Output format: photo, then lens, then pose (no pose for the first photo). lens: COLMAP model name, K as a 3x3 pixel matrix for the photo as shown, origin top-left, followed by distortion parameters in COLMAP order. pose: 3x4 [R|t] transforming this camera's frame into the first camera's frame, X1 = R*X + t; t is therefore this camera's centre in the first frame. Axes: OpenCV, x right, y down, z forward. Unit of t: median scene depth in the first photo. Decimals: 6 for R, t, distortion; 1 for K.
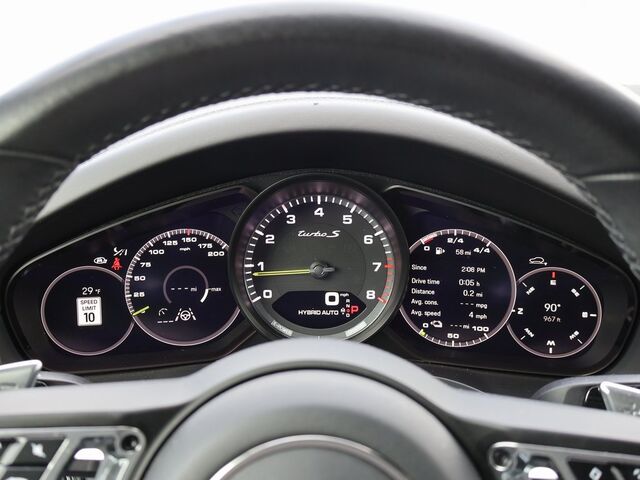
lens RADIAL K [[805.9, 0, 320.0], [0, 805.9, 240.0], [0, 0, 1]] dist [-0.014911, -0.032557]
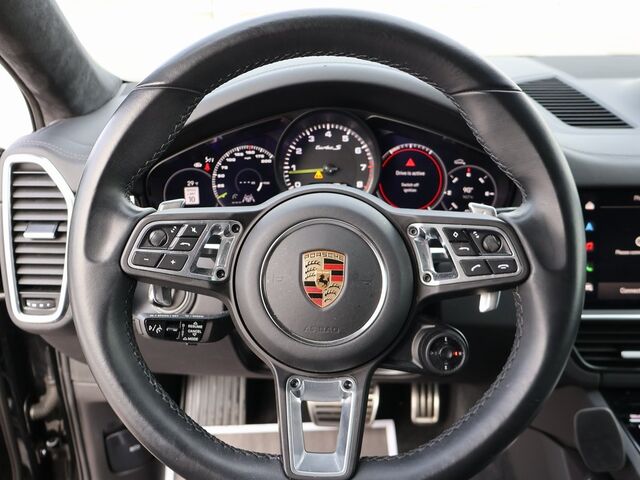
lens RADIAL K [[647.3, 0, 321.7], [0, 647.3, 249.6], [0, 0, 1]] dist [-0.007271, -0.007958]
pose [[0.999797, -0.008162, -0.018407, 0.007878], [0.009794, 0.995860, 0.090374, 0.081369], [0.017593, -0.090536, 0.995738, -0.348654]]
